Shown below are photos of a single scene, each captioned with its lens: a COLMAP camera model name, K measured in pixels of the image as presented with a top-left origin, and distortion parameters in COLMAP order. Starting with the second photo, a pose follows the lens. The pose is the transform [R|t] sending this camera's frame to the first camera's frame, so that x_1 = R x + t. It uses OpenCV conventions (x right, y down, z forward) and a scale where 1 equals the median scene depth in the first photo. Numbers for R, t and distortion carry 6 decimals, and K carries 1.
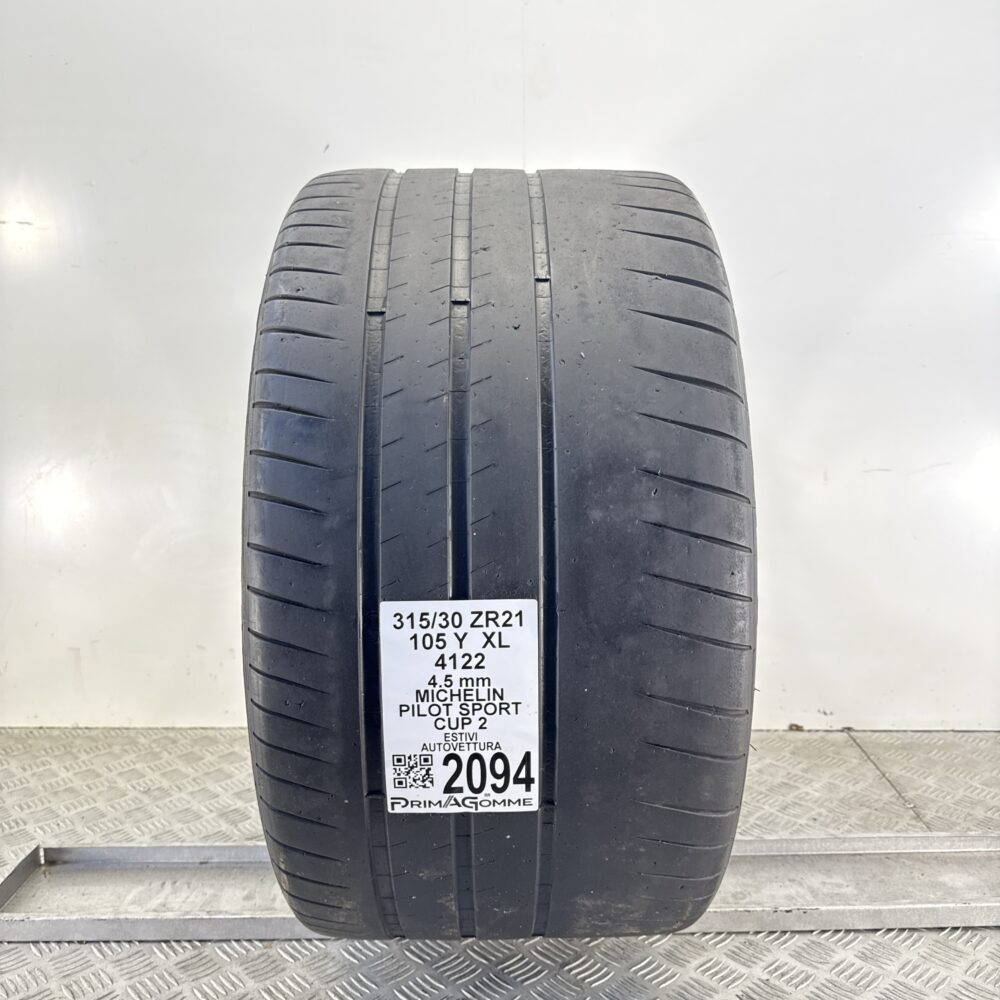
lens RADIAL K [[829.6, 0, 500.5], [0, 829.6, 495.2], [0, 0, 1]] dist [0.048516, -0.061647]
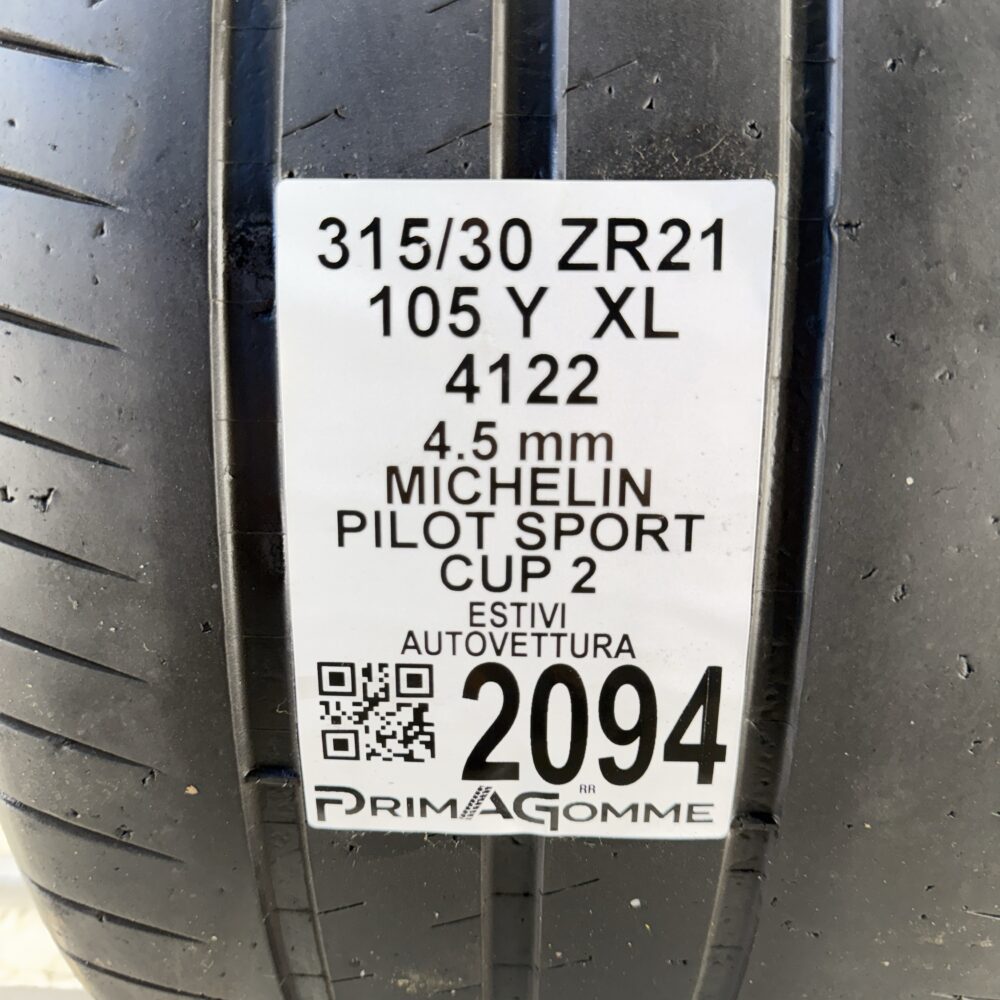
lens RADIAL K [[829.6, 0, 502.9], [0, 829.6, 501.2], [0, 0, 1]] dist [0.048516, -0.061647]
pose [[0.998984, 0.026275, -0.036618, -0.042915], [-0.025591, 0.999491, 0.019034, 0.240169], [0.037099, -0.018077, 0.999148, 0.670769]]
